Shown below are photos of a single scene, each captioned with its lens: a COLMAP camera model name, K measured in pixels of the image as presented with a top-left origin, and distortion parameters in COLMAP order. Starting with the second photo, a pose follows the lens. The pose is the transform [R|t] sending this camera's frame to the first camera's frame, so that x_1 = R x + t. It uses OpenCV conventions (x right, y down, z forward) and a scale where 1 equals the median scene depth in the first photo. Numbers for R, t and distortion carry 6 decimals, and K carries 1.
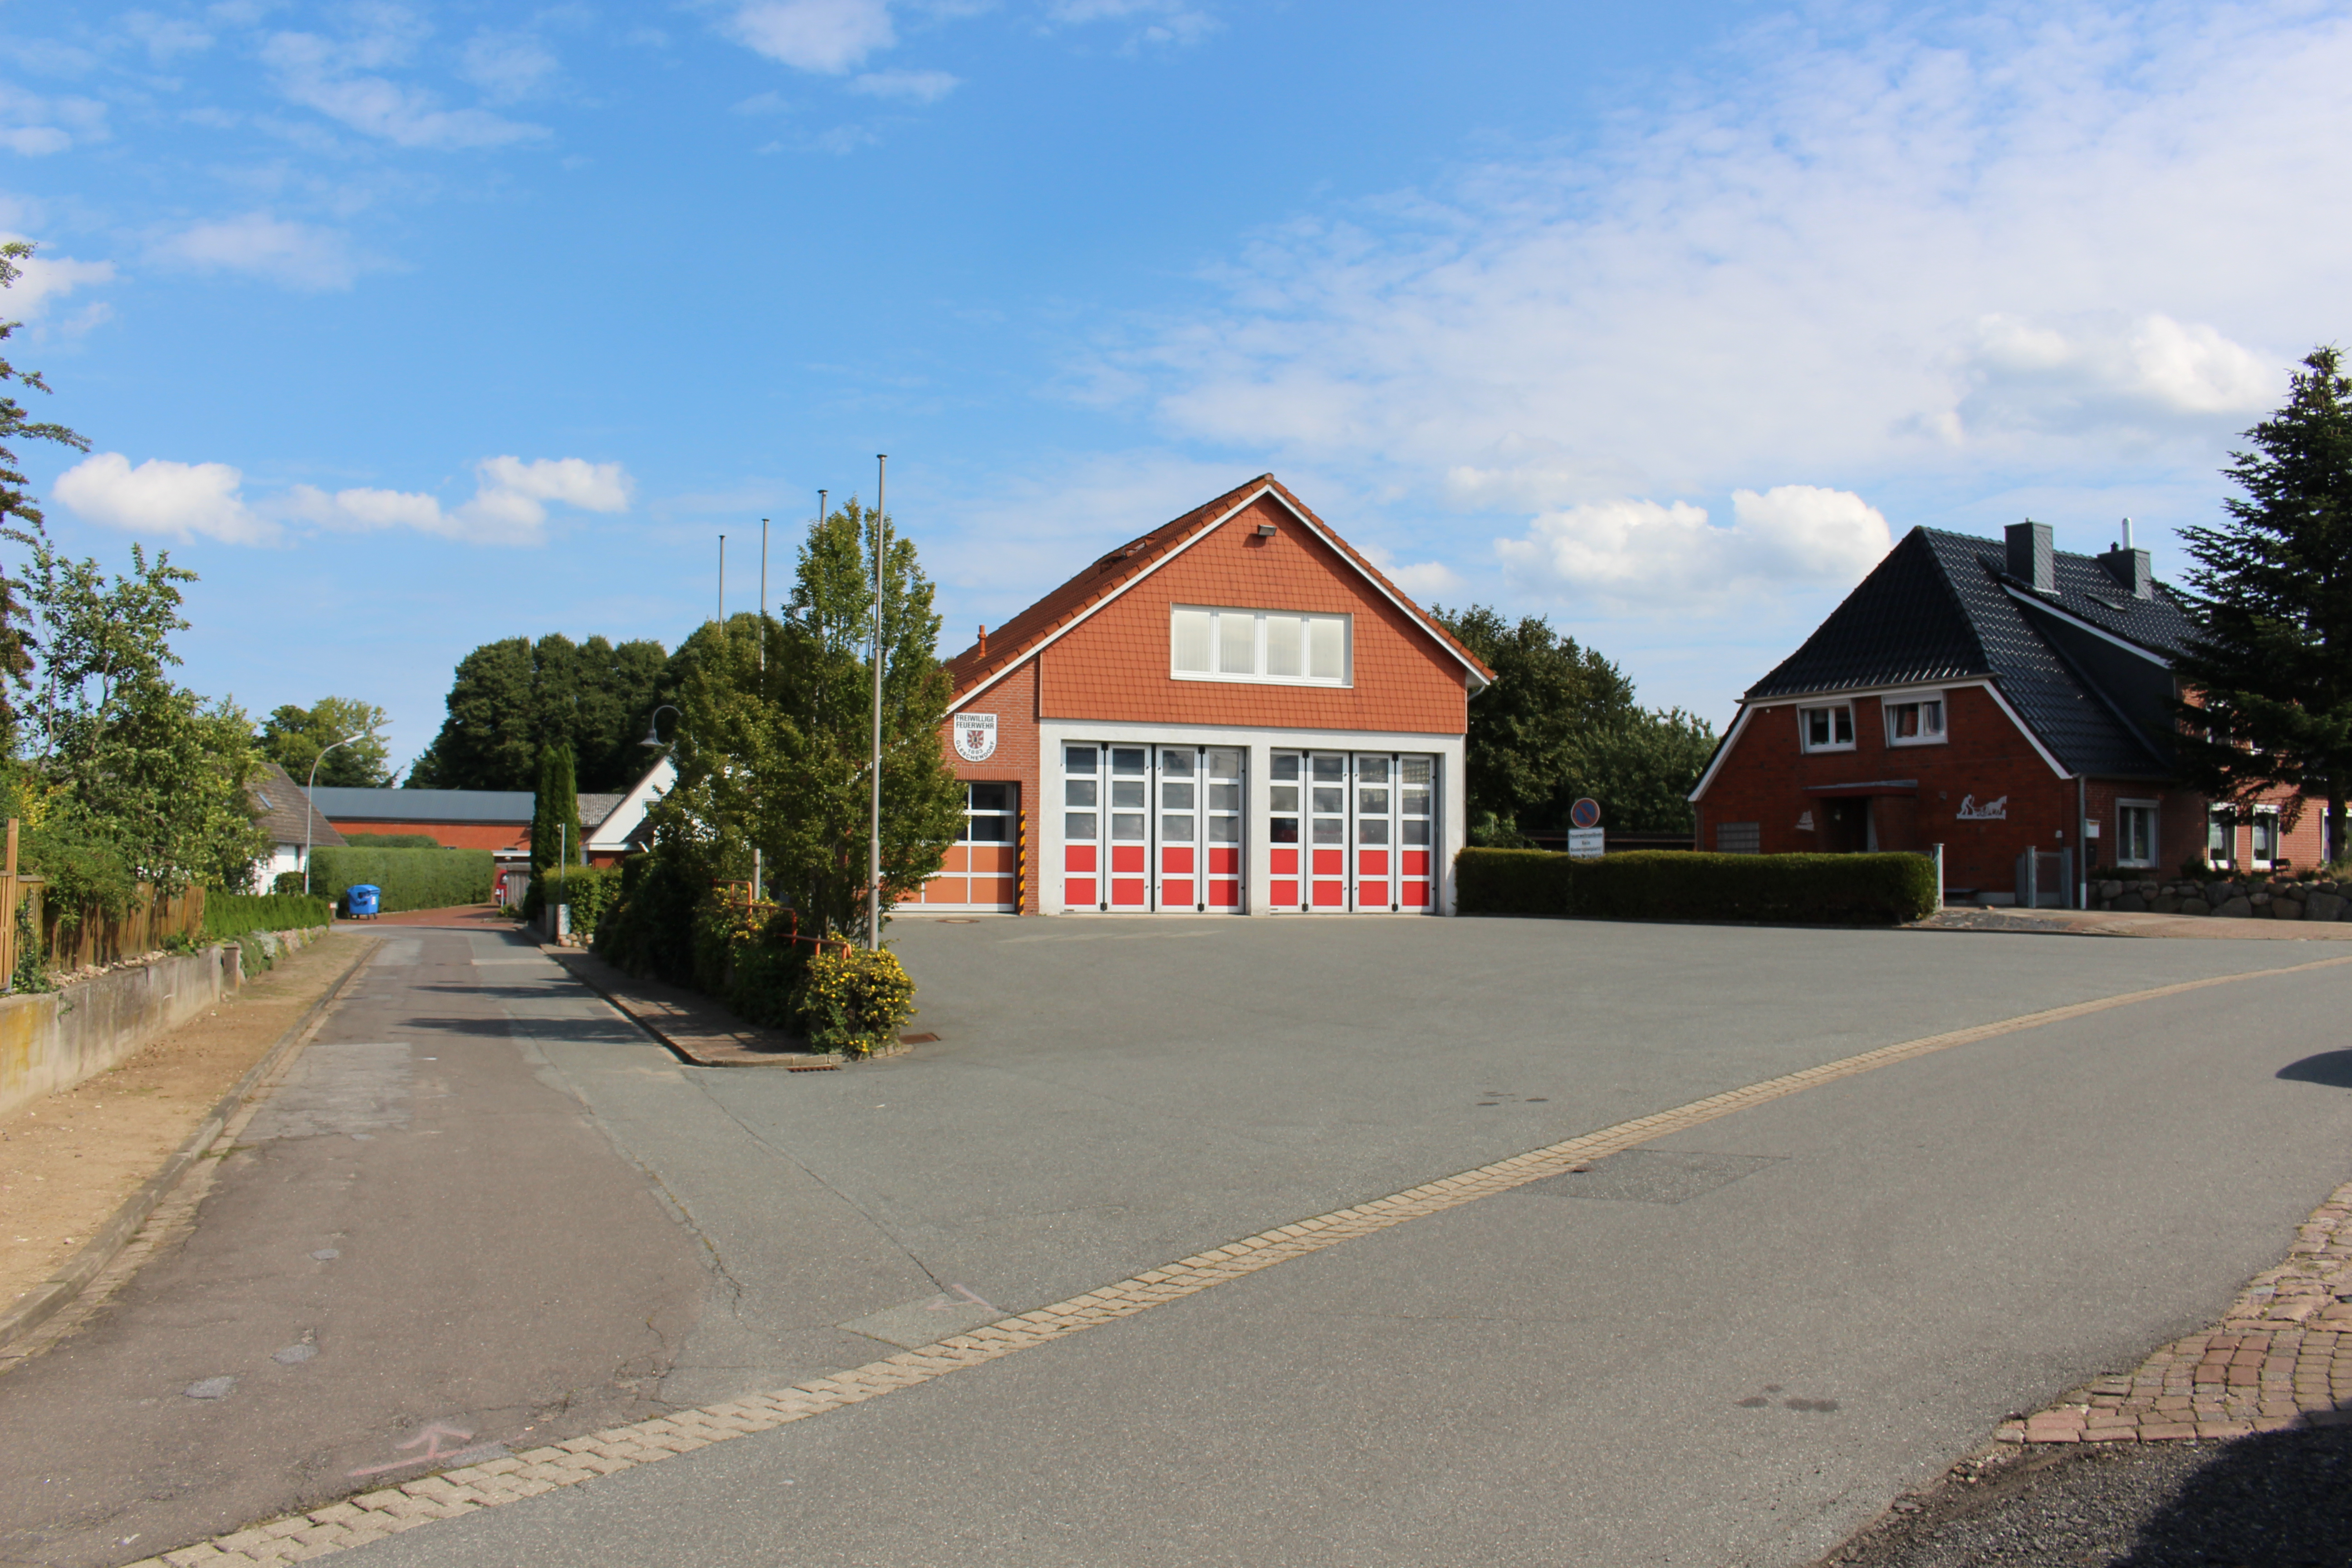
lens RADIAL K [[2126.2, 0, 1163.9], [0, 2126.2, 748.9], [0, 0, 1]] dist [-0.144317, 0.093734]
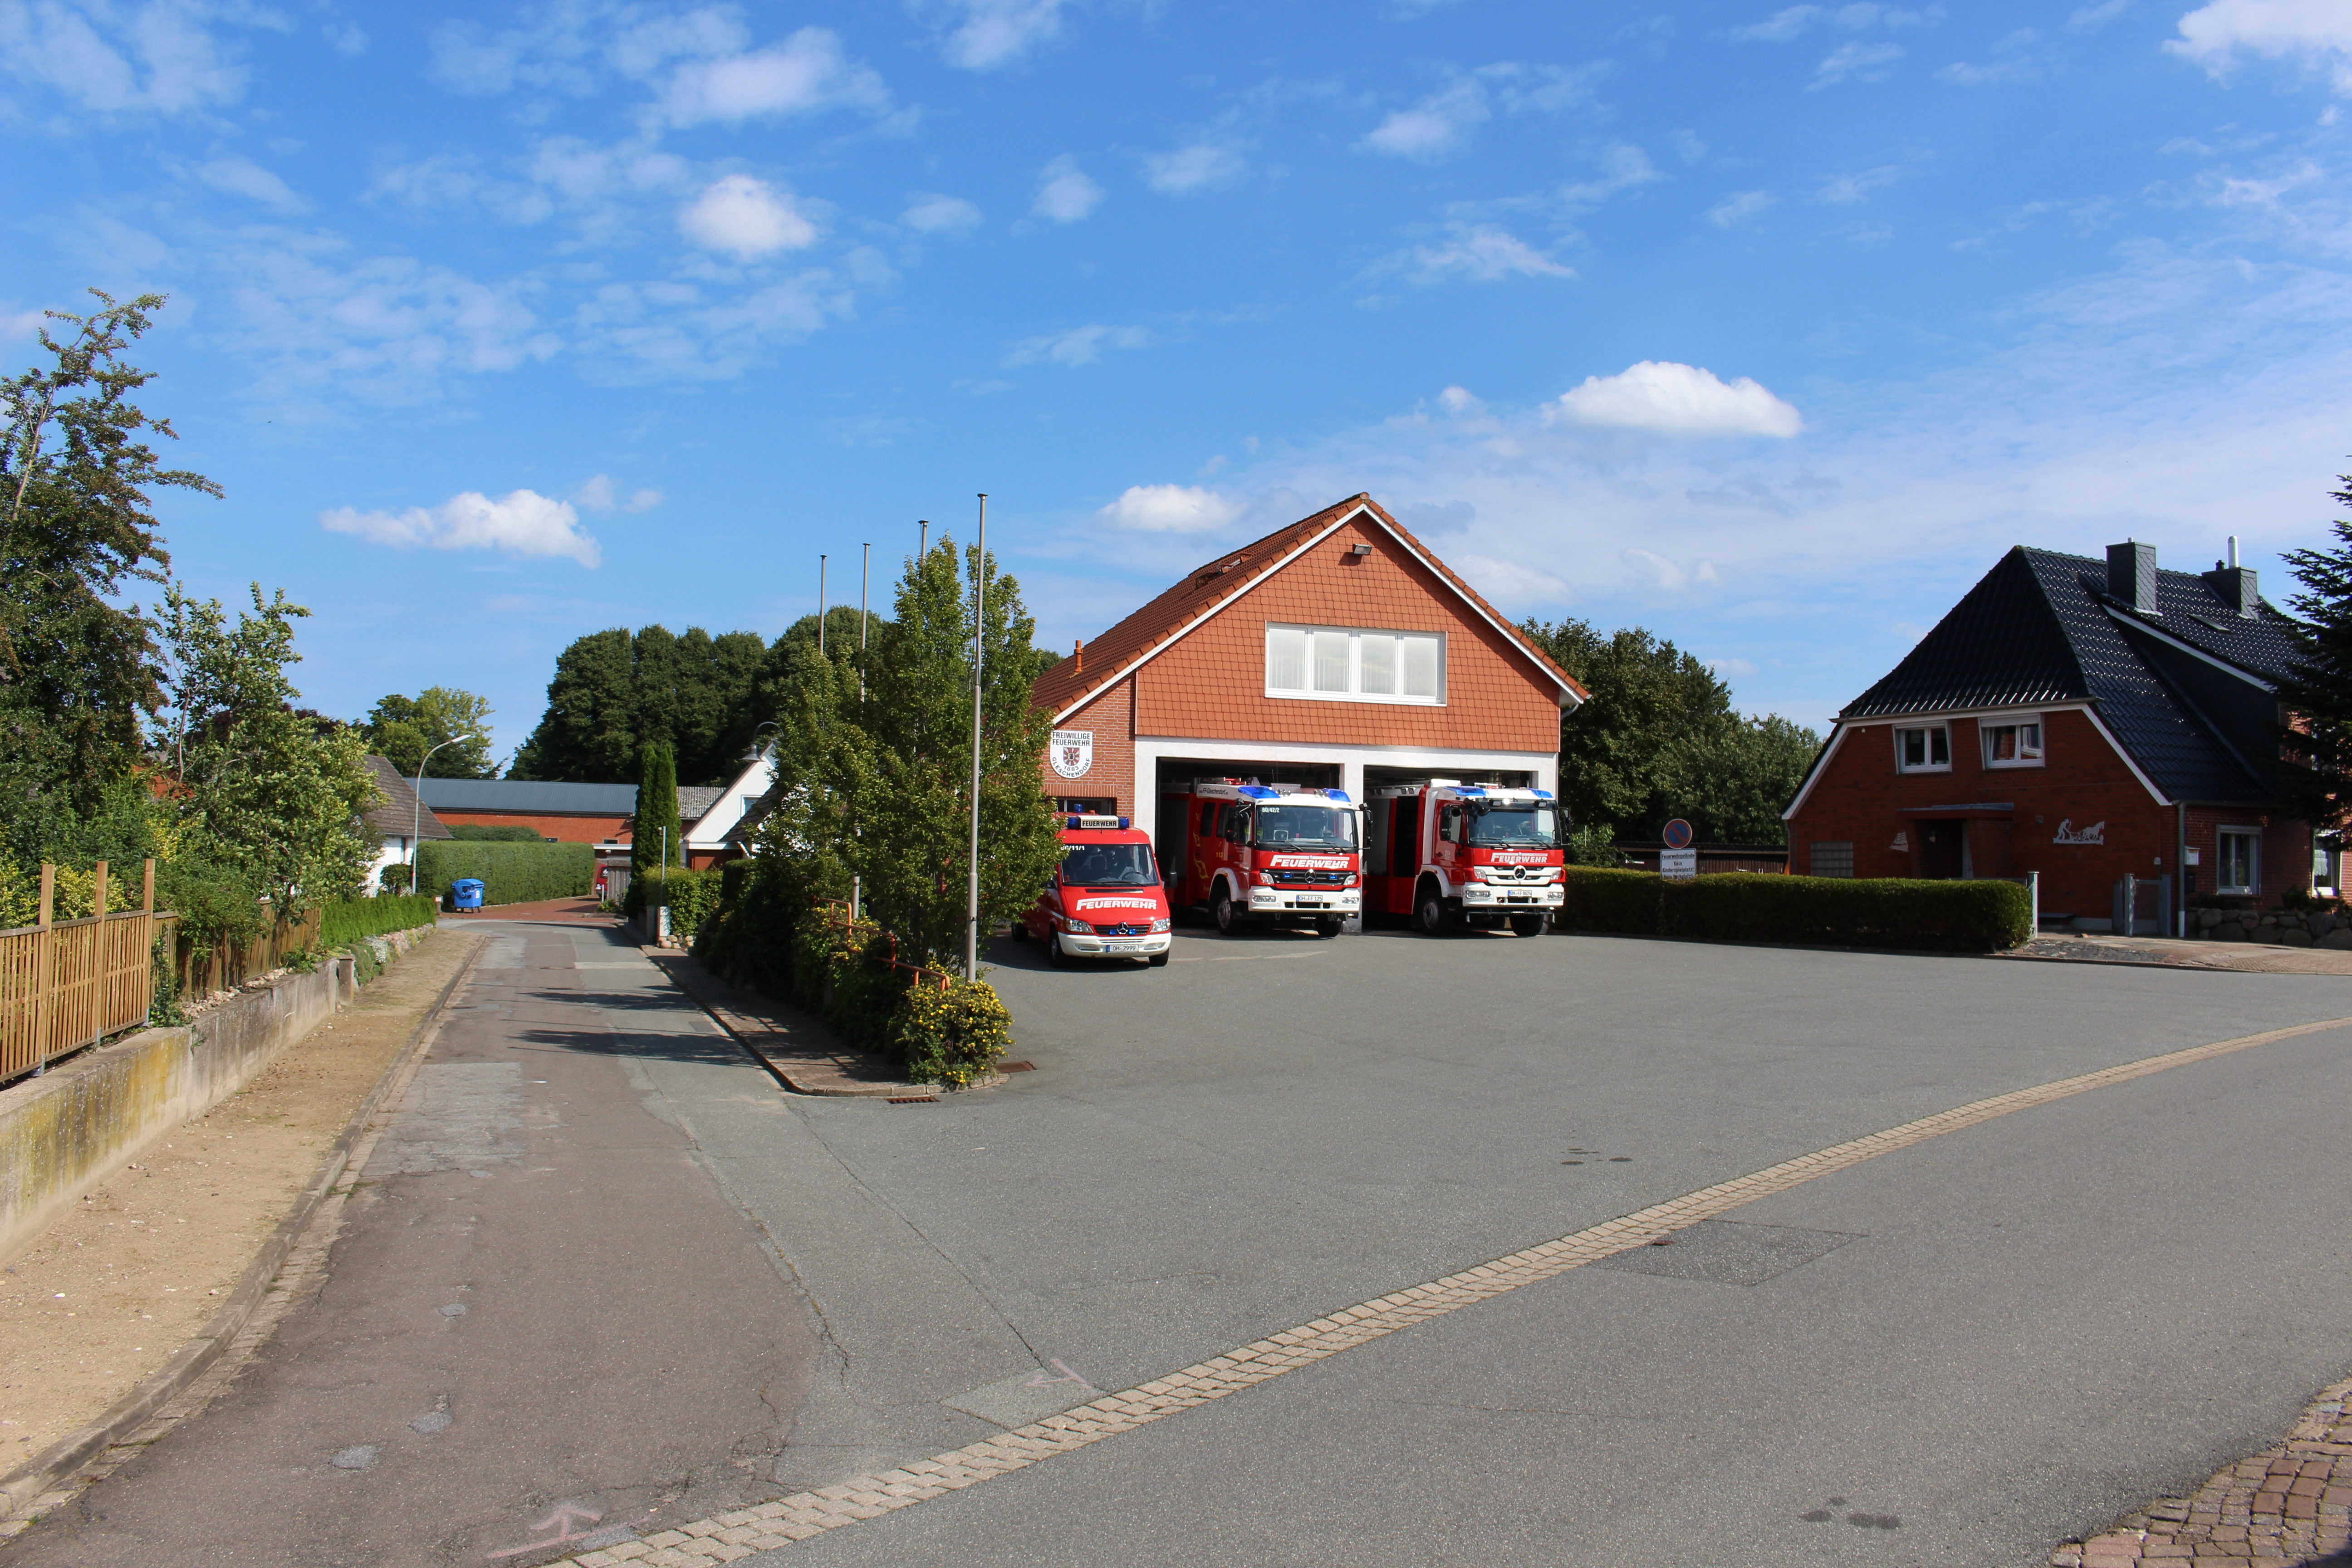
lens RADIAL K [[2126.2, 0, 1144.1], [0, 2126.2, 768.0], [0, 0, 1]] dist [-0.144317, 0.093734]
pose [[0.998558, 0.008957, -0.052937, -0.000449], [-0.008078, 0.999826, 0.016796, -0.015714], [0.053078, -0.016344, 0.998457, -0.009422]]
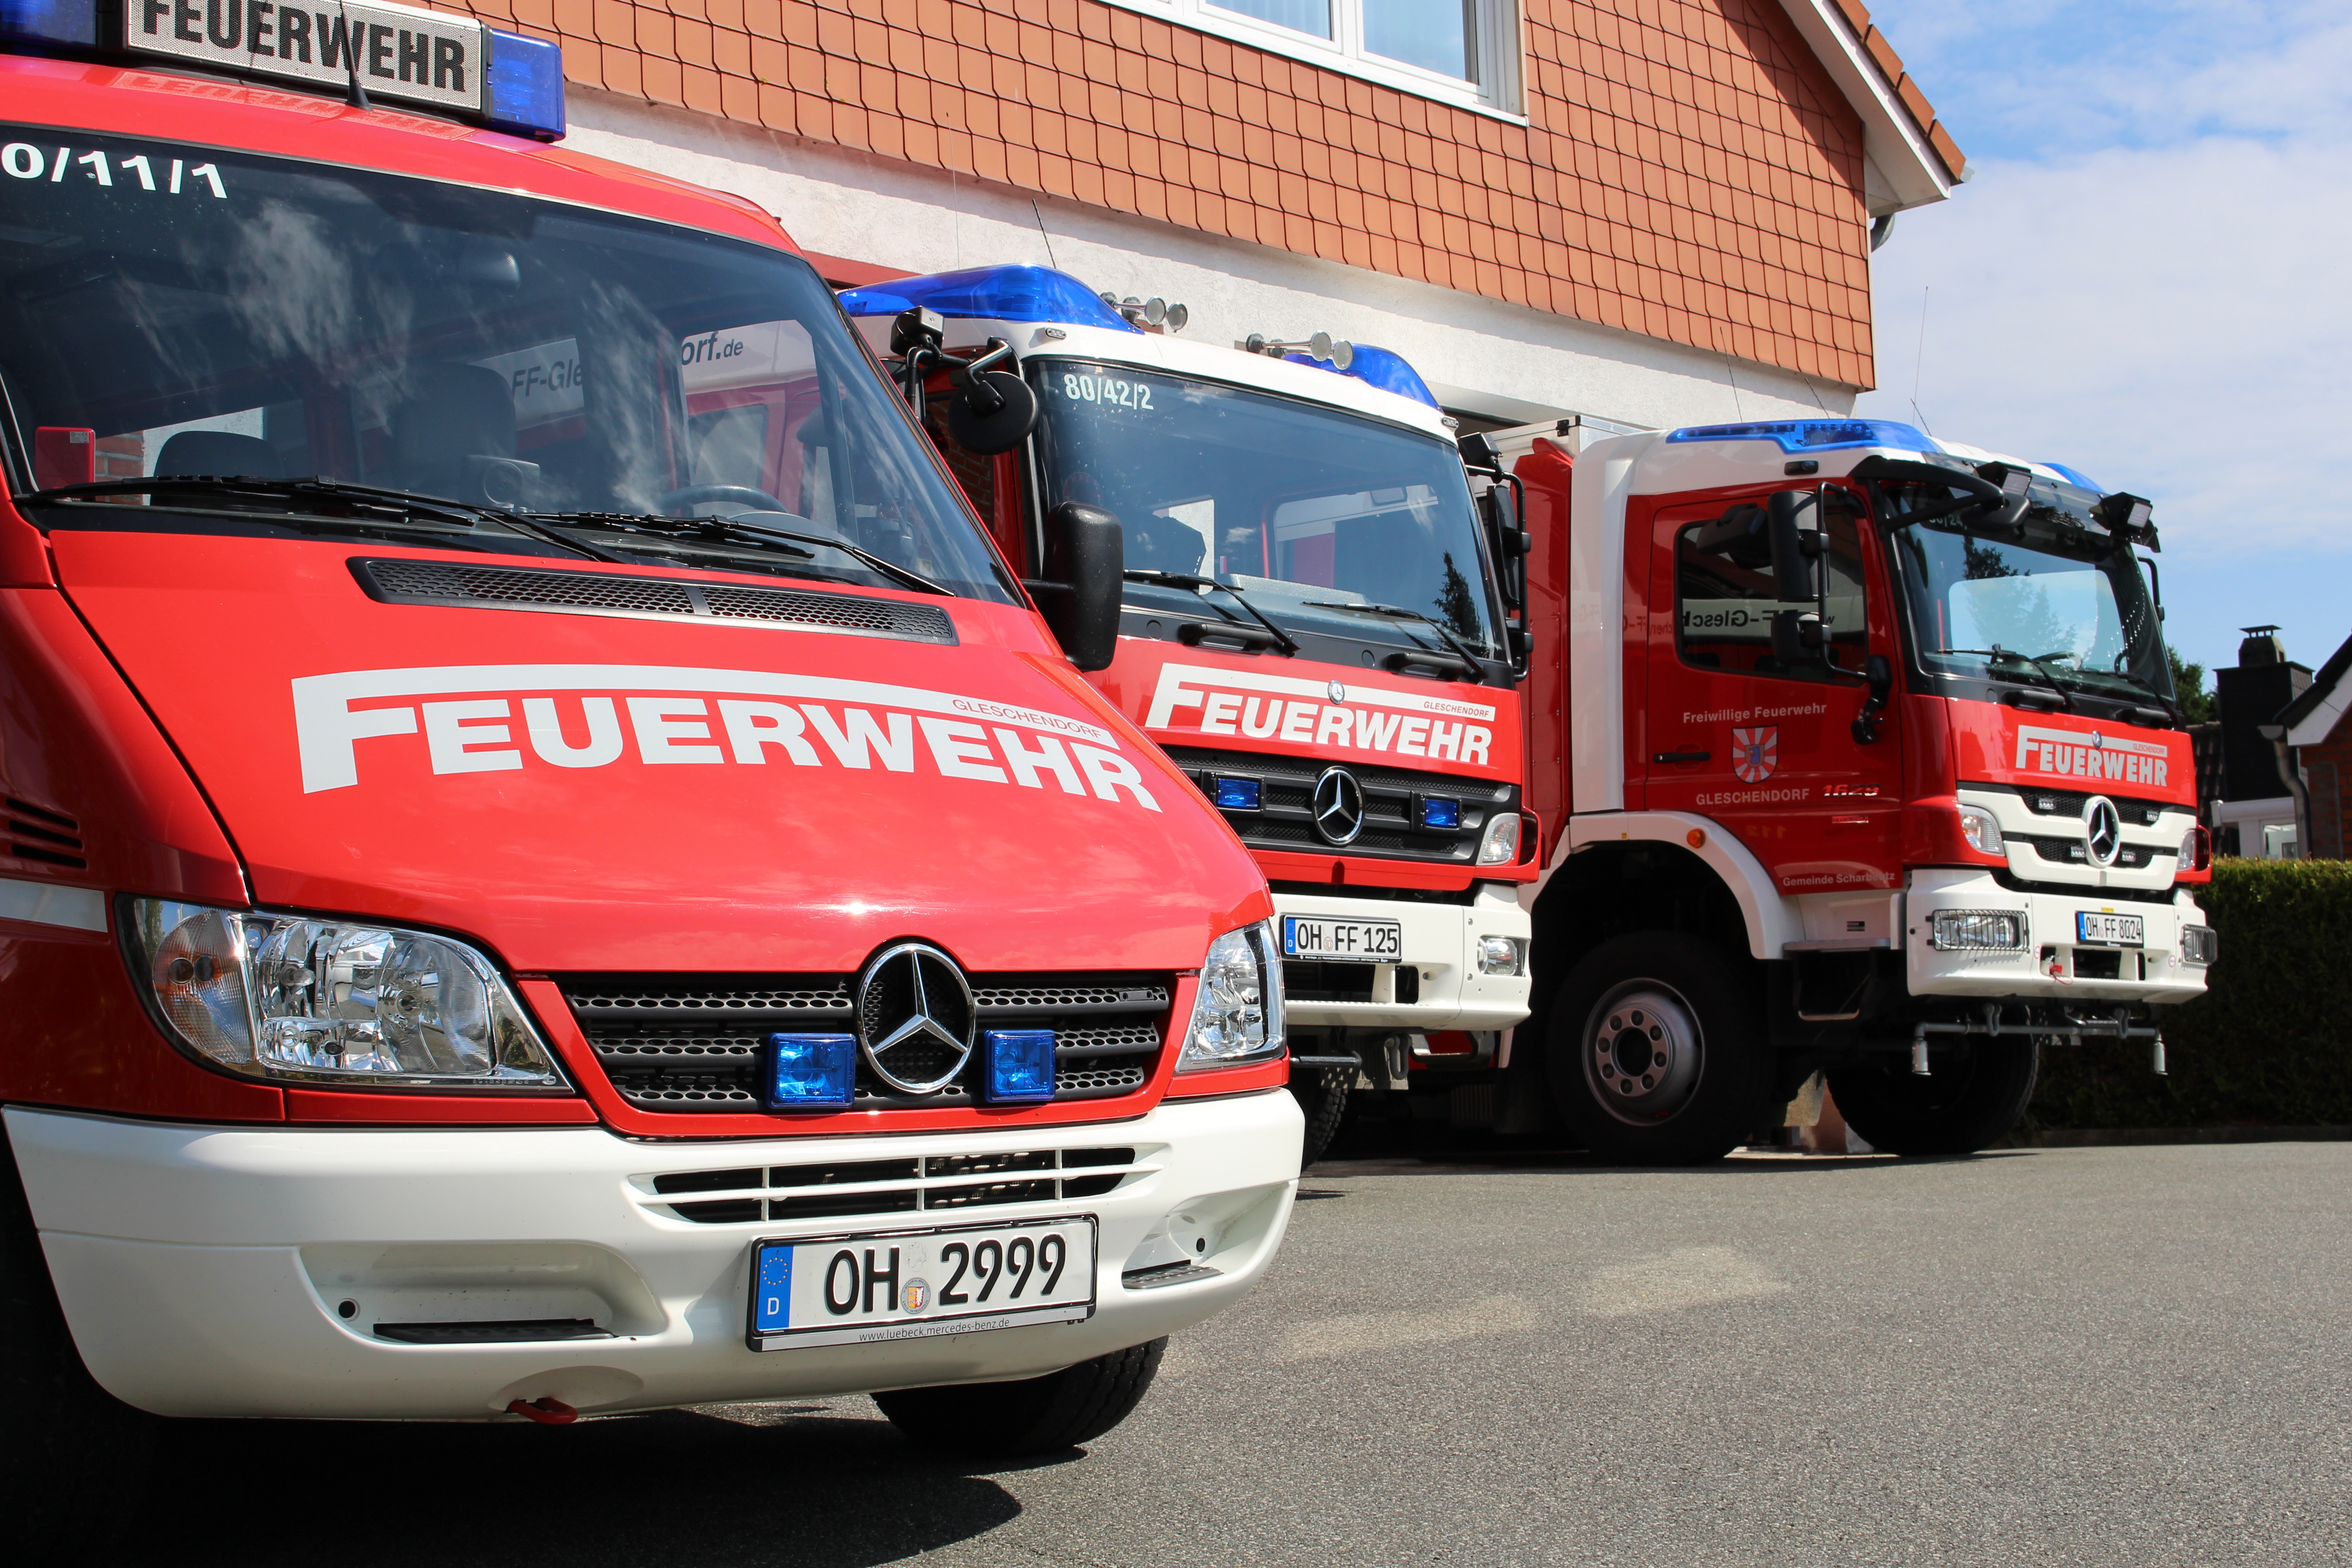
lens RADIAL K [[3368.8, 0, 1188.3], [0, 3368.8, 784.8], [0, 0, 1]] dist [-0.051763, 0.000000]
pose [[0.916449, 0.014100, 0.399903, -0.085492], [0.005872, 0.998798, -0.048672, 0.058654], [-0.400108, 0.046954, 0.915264, 0.719533]]
